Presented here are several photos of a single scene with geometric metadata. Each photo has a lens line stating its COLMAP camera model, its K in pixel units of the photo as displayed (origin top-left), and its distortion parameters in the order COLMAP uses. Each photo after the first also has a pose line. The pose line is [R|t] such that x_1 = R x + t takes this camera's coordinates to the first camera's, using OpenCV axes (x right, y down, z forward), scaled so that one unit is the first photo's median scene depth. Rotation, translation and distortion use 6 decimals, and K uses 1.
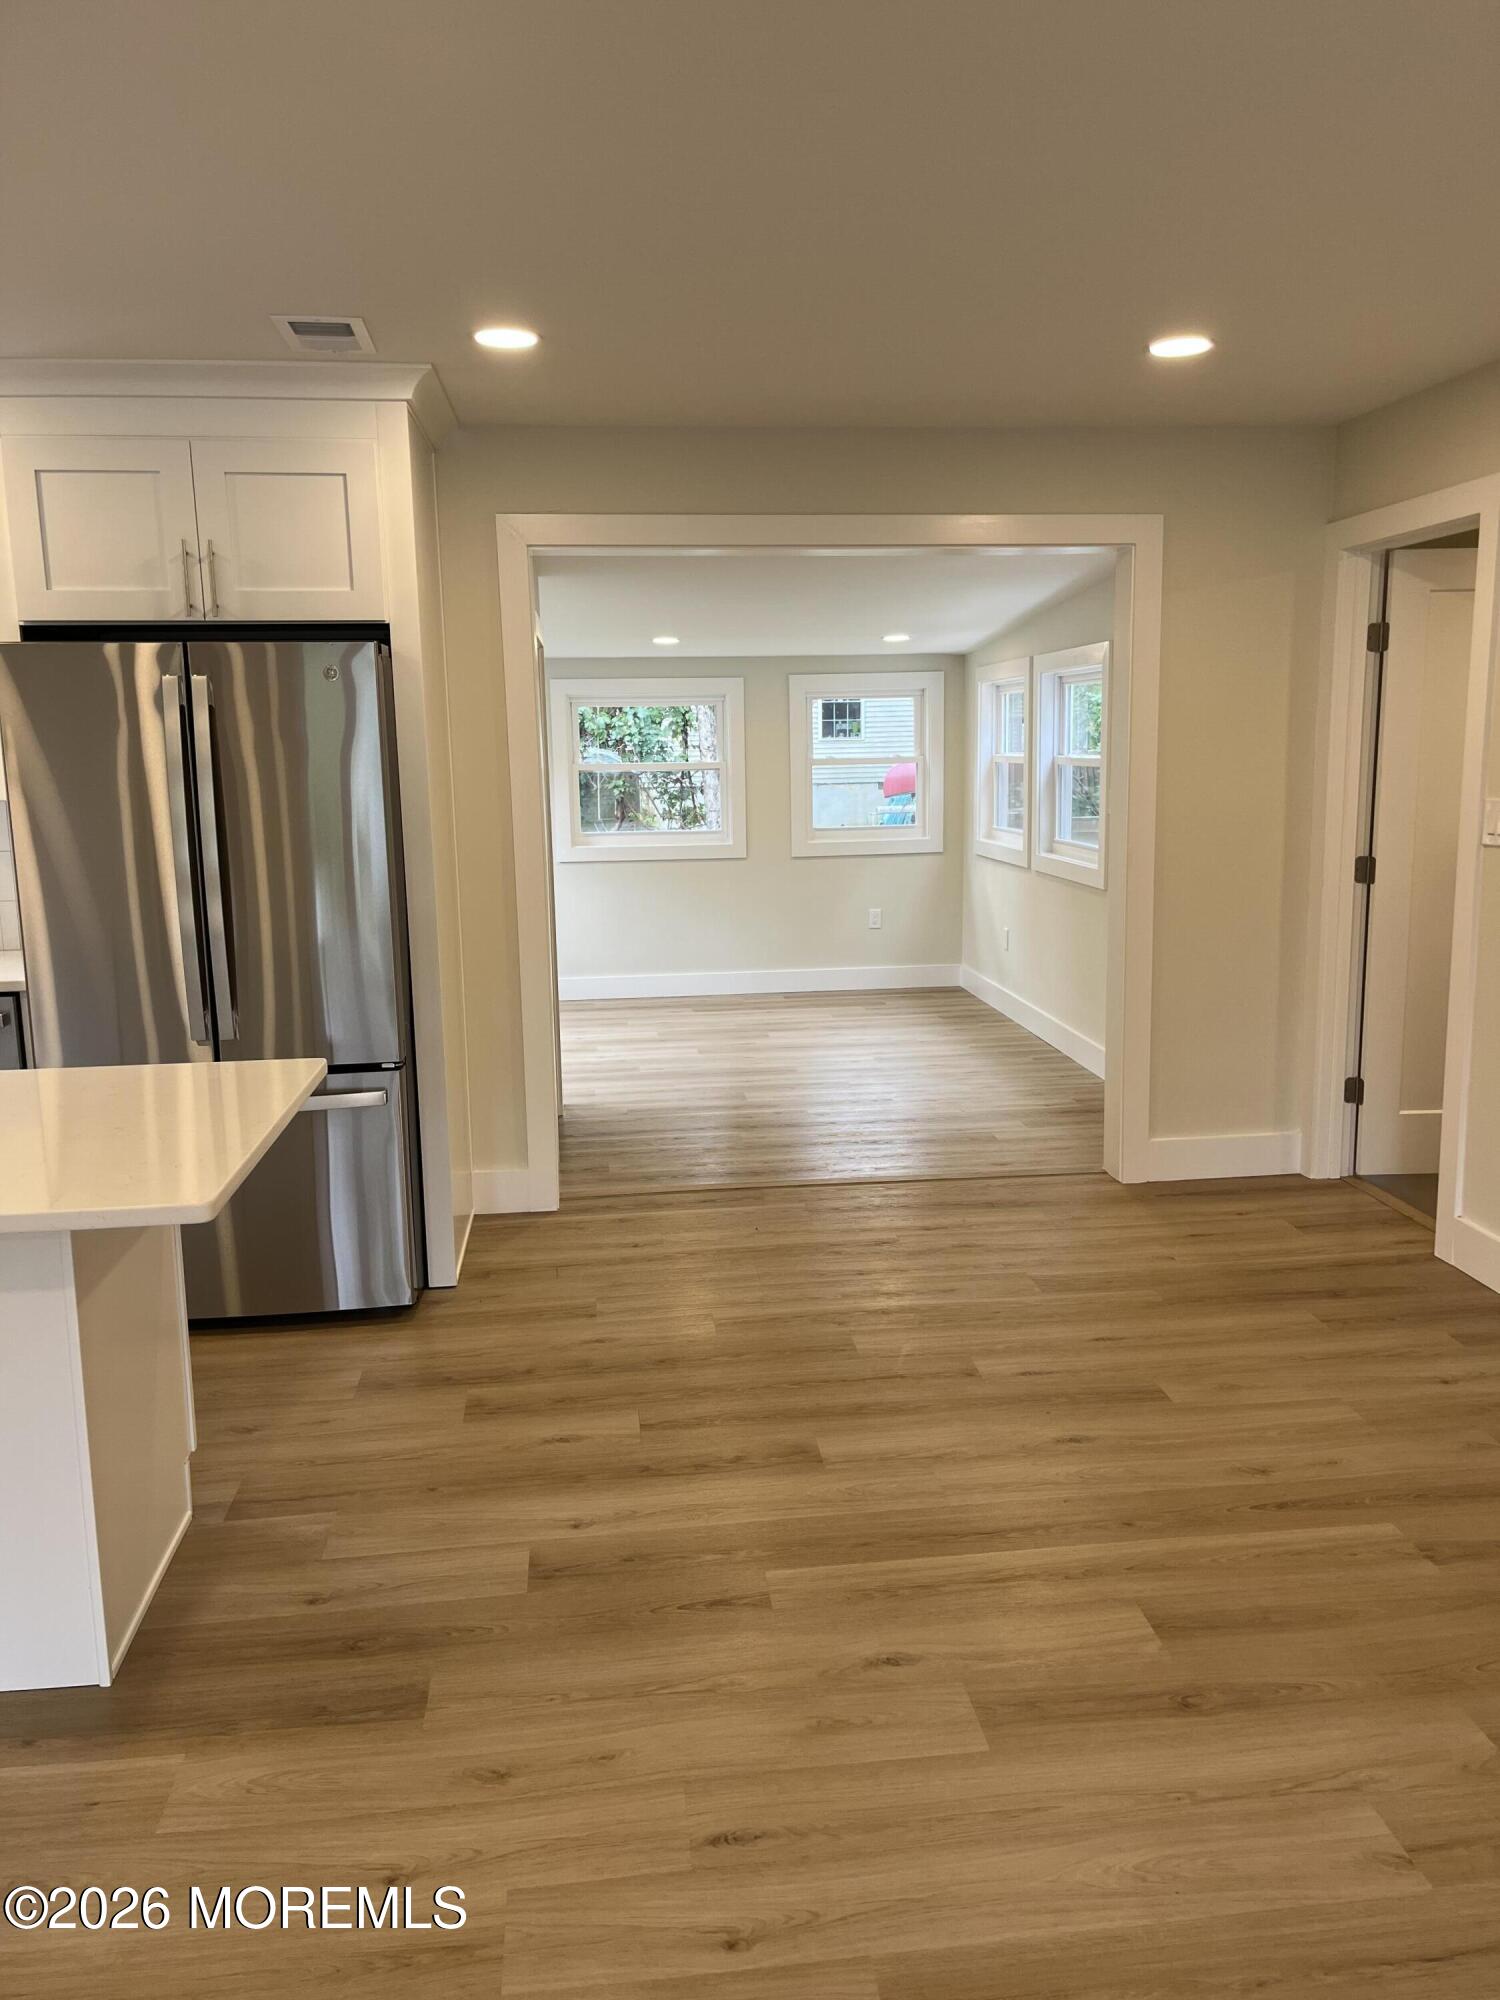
lens RADIAL K [[1503.0, 0, 752.7], [0, 1503.0, 999.5], [0, 0, 1]] dist [0.014912, 0.002571]
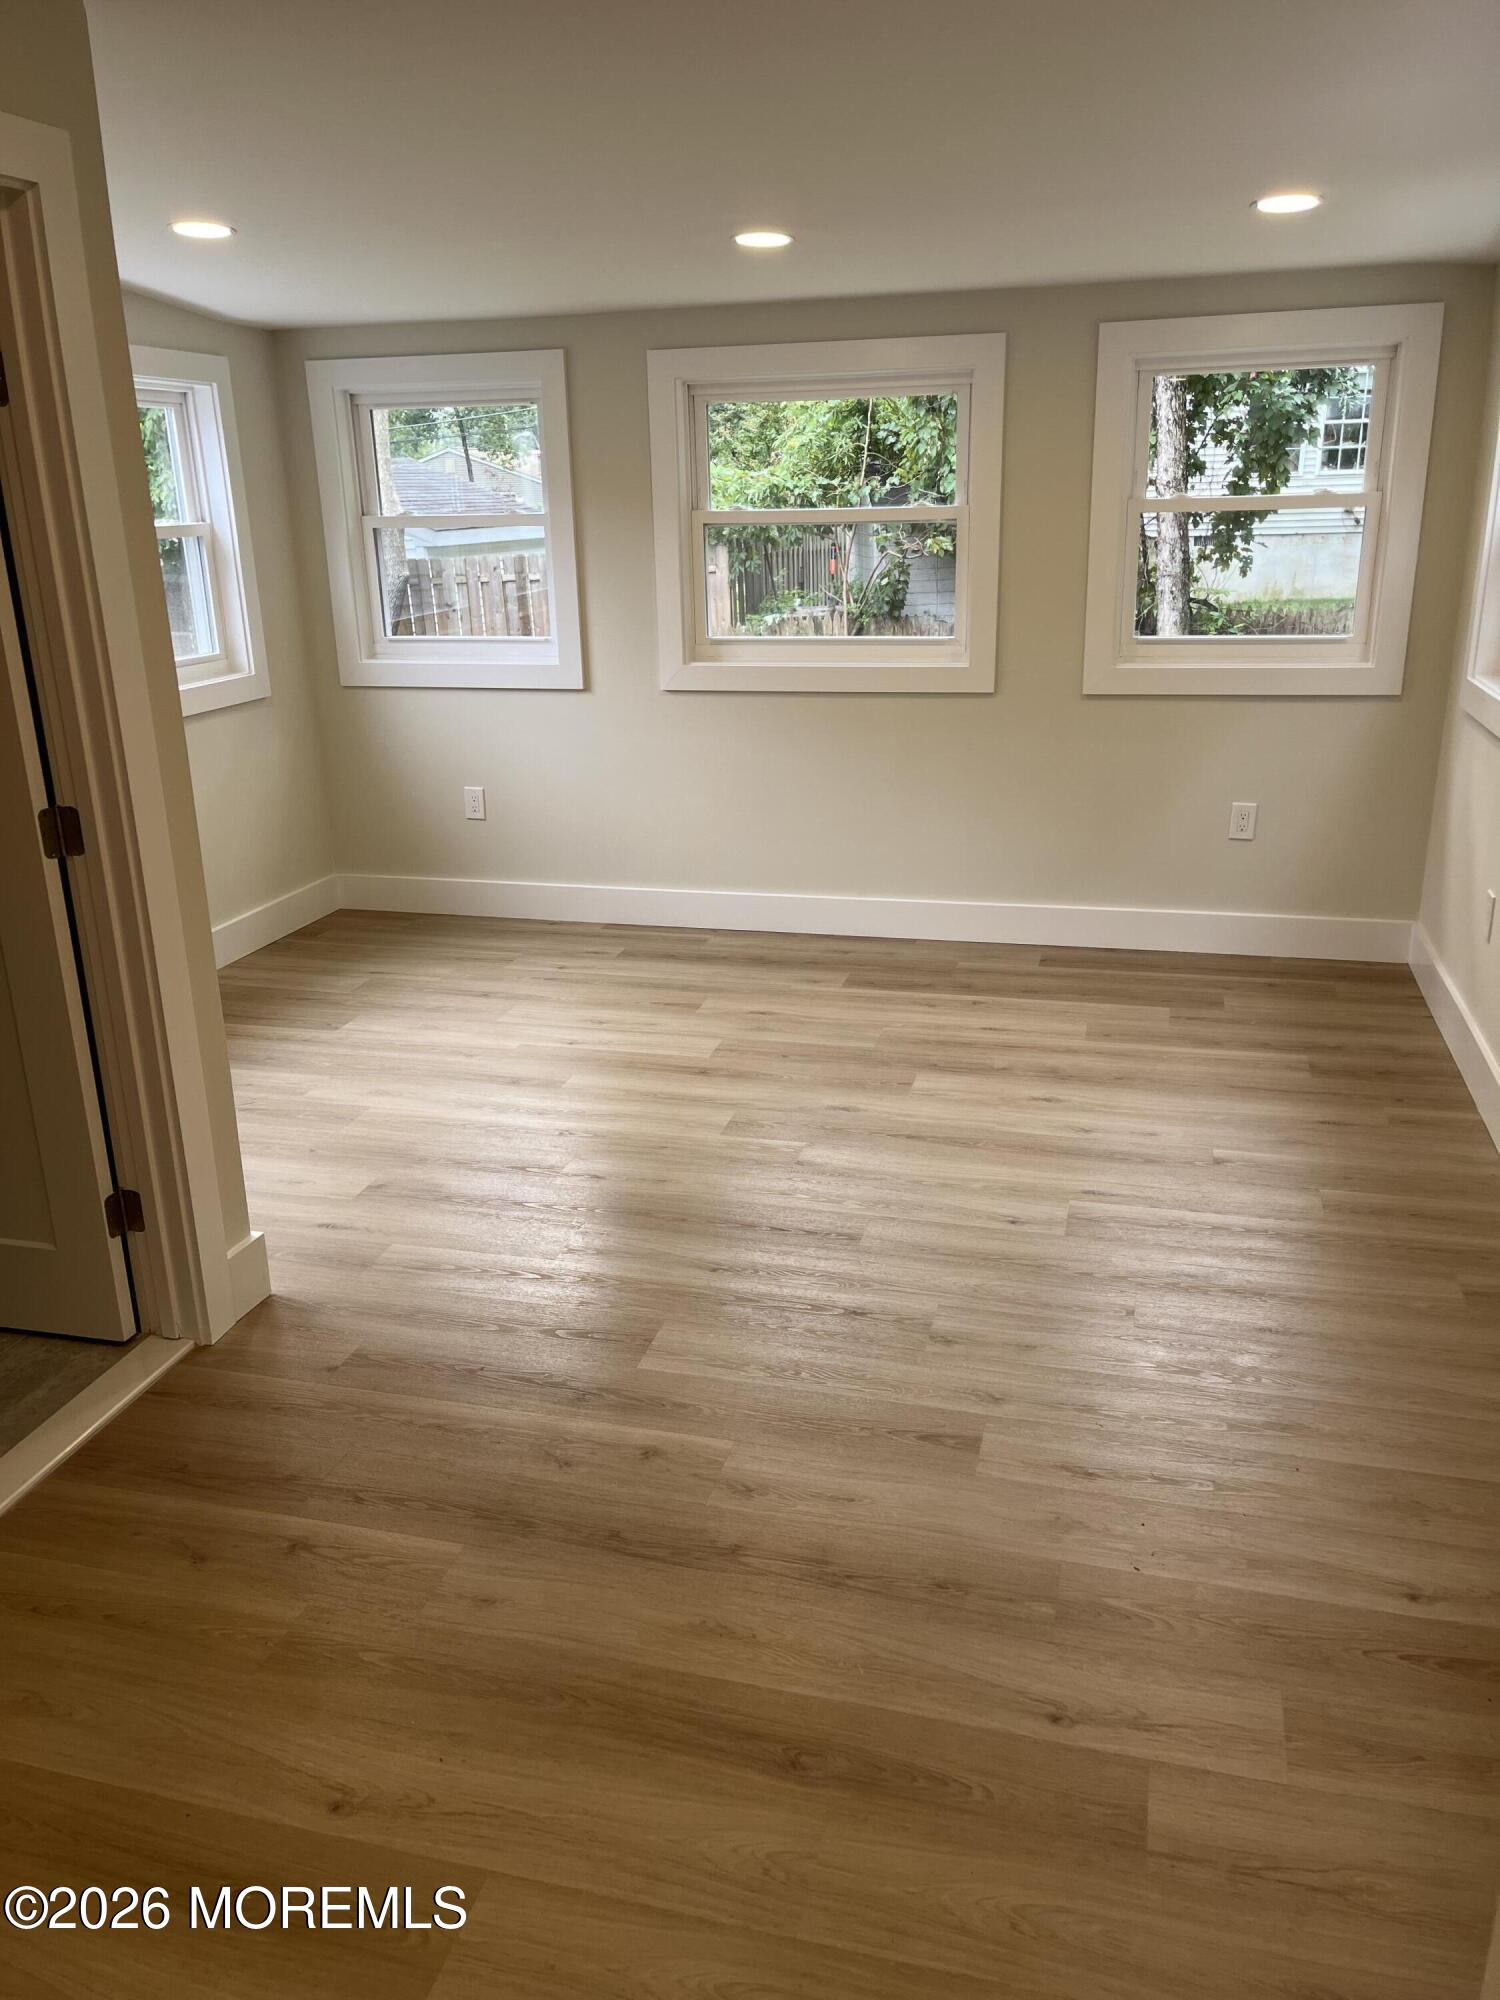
lens RADIAL K [[1503.0, 0, 749.5], [0, 1503.0, 1003.4], [0, 0, 1]] dist [0.014912, 0.002571]
pose [[0.931268, 0.109267, -0.347565, 0.114074], [-0.051154, 0.983733, 0.172201, -0.075326], [0.360727, -0.142586, 0.921708, 0.468716]]
